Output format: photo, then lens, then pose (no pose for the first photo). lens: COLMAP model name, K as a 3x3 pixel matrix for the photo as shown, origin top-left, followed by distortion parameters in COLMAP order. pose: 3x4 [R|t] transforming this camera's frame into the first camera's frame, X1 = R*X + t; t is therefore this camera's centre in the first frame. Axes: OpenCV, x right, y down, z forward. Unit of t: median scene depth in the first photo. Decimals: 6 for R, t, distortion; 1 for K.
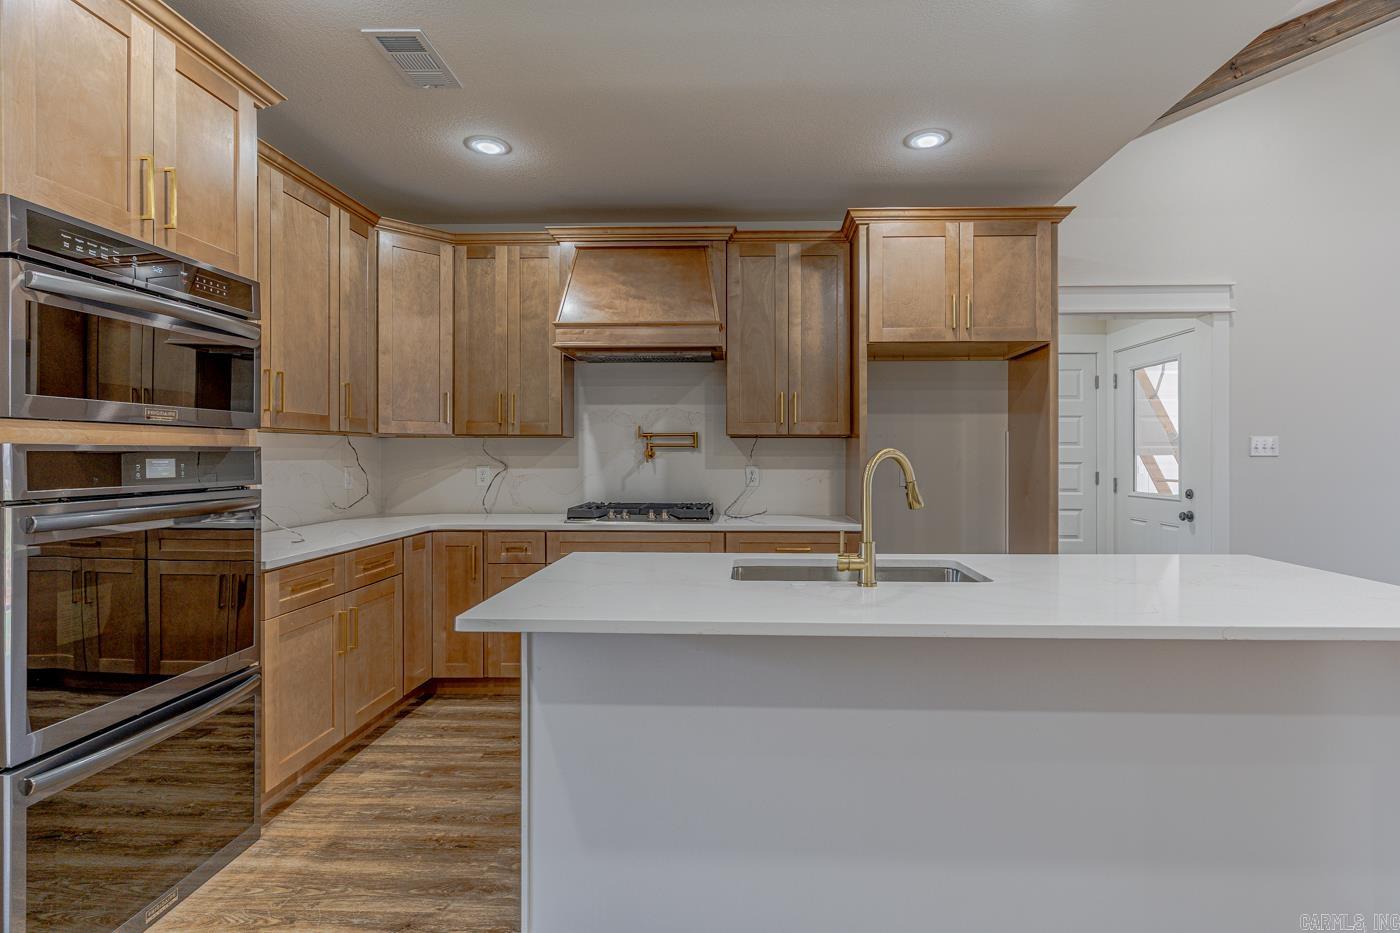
lens RADIAL K [[675.0, 0, 730.2], [0, 675.0, 451.5], [0, 0, 1]] dist [0.000420, 0.000098]
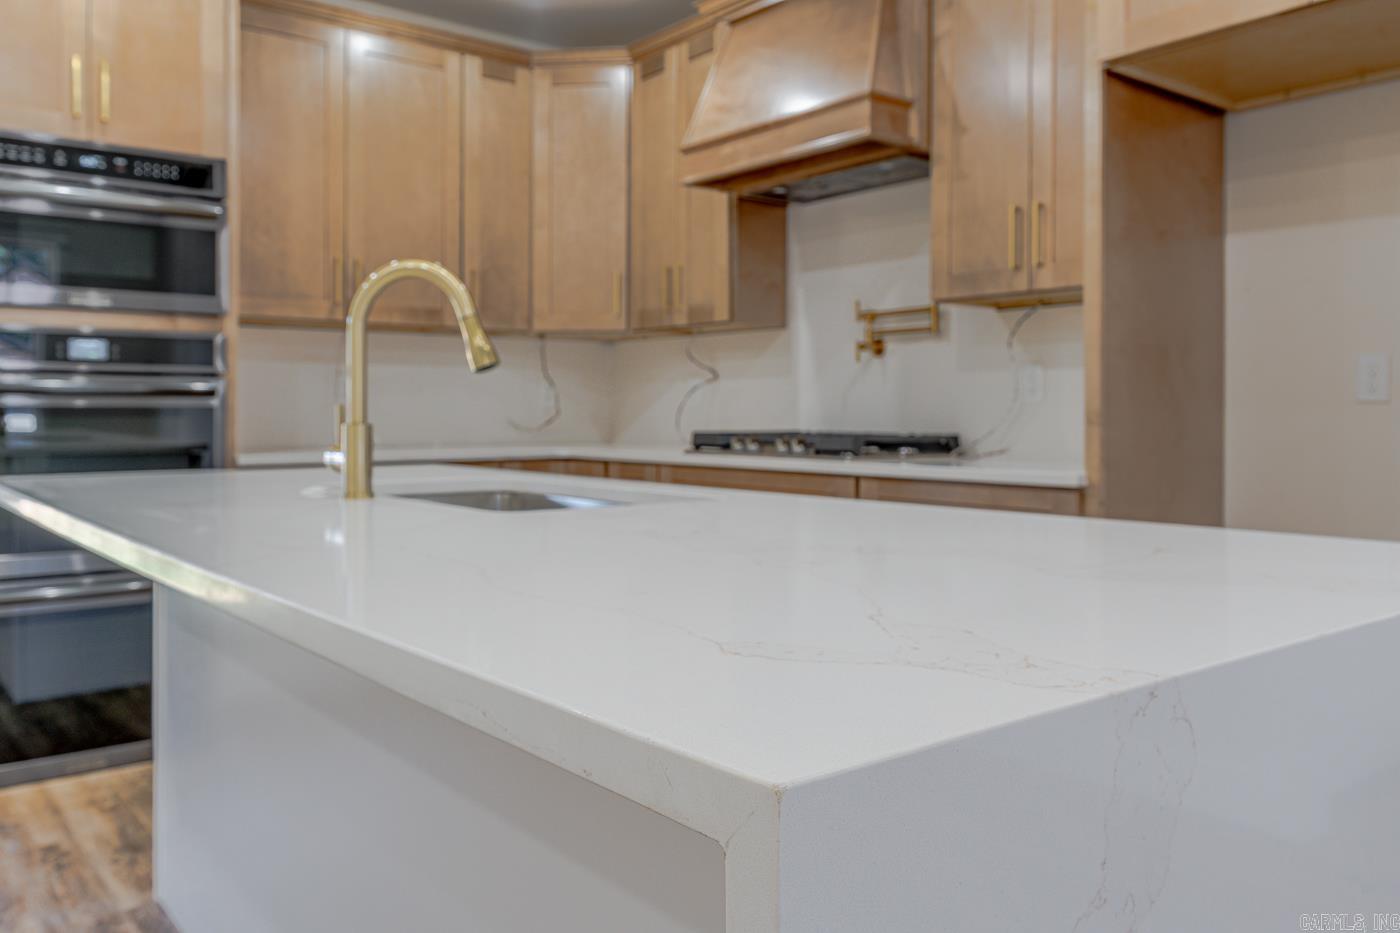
lens RADIAL K [[1120.6, 0, 700.8], [0, 1120.6, 402.8], [0, 0, 1]] dist [0.004901, 0.005572]
pose [[0.647196, -0.006507, -0.762296, 0.571368], [0.002059, 0.999975, -0.006788, 0.062840], [0.762321, 0.002823, 0.647193, 0.307459]]
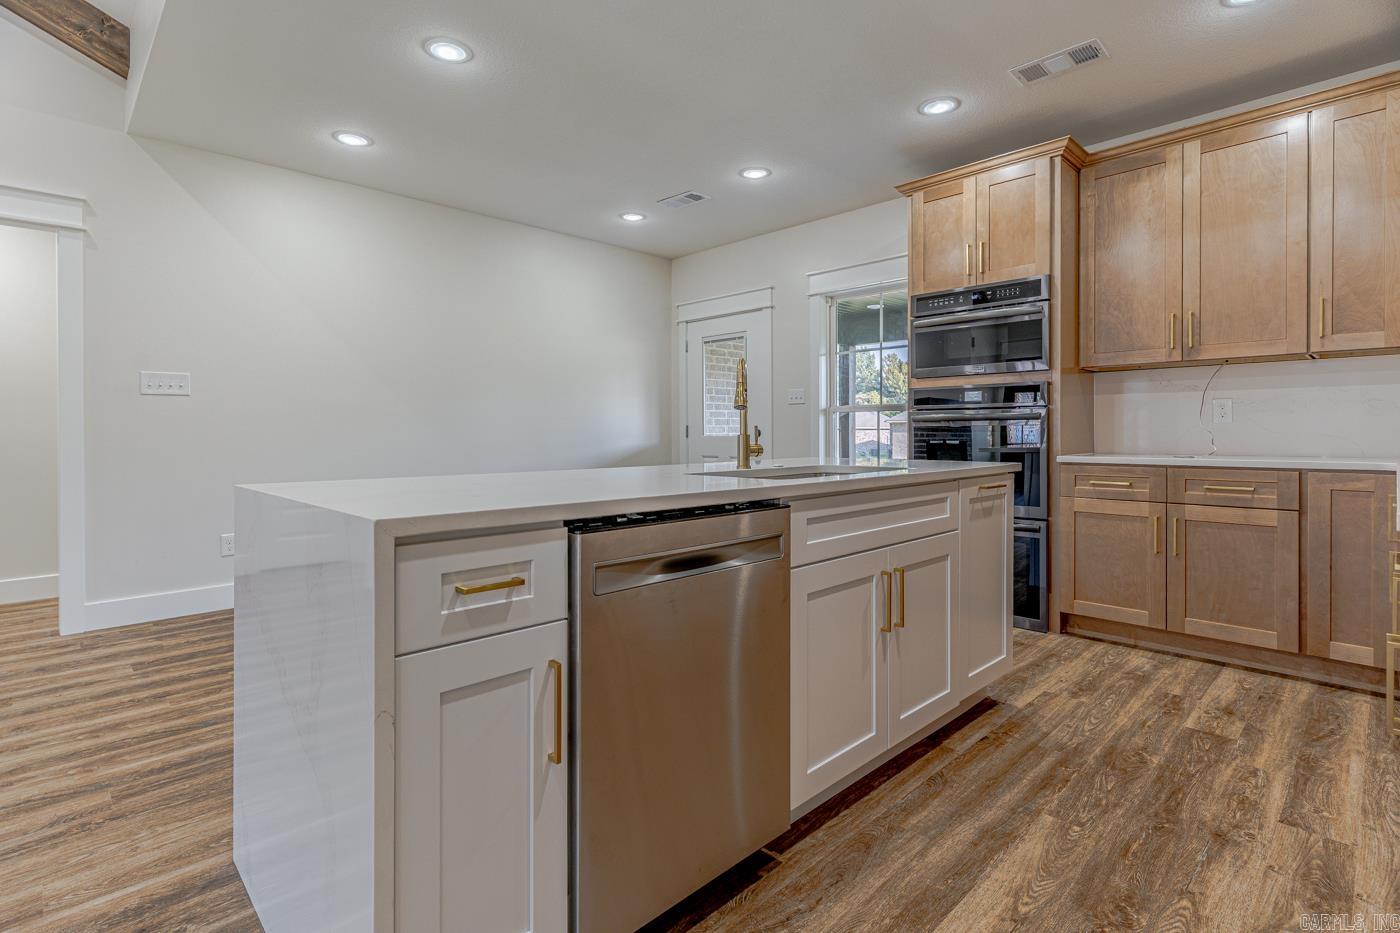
lens RADIAL K [[677.3, 0, 693.8], [0, 677.3, 433.9], [0, 0, 1]] dist [-0.000176, 0.000452]
pose [[-0.699186, 0.006452, -0.714910, 0.604696], [0.007128, 0.999972, 0.002054, 0.065114], [0.714904, -0.003660, -0.699213, 0.933503]]
